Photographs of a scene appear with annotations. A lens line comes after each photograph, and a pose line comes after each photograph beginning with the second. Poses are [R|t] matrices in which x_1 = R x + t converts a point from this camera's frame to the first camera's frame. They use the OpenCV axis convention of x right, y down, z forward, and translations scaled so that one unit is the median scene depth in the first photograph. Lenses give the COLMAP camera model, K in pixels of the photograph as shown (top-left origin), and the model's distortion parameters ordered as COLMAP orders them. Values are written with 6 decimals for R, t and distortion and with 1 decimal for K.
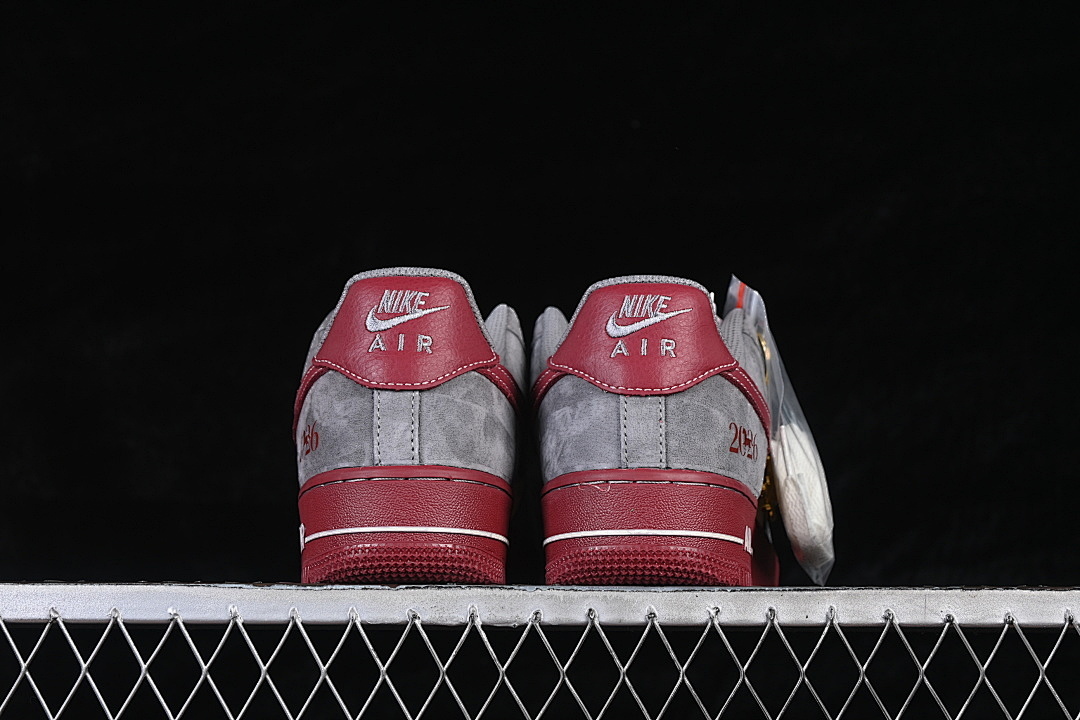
lens RADIAL K [[2364.3, 0, 538.5], [0, 2364.3, 356.4], [0, 0, 1]] dist [-0.067746, 0.000000]
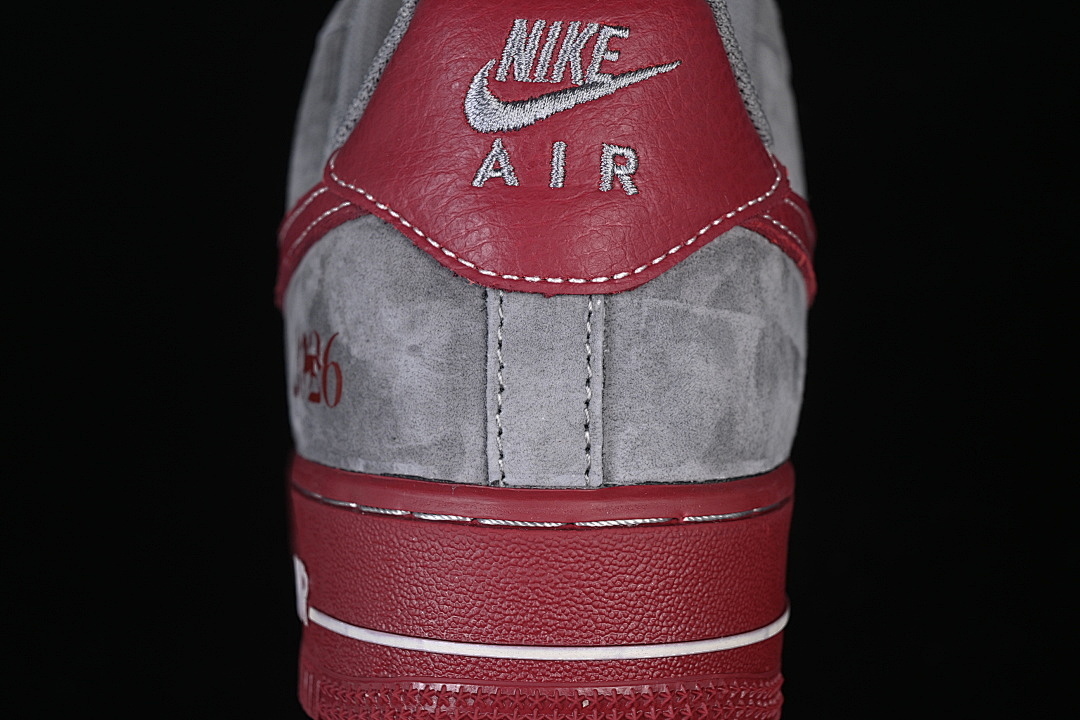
lens RADIAL K [[2364.3, 0, 539.3], [0, 2364.3, 361.6], [0, 0, 1]] dist [-0.067746, 0.000000]
pose [[0.999769, 0.014269, 0.016057, -0.066955], [-0.017959, 0.965352, 0.260331, -0.075260], [-0.011786, -0.260560, 0.965386, 0.619339]]
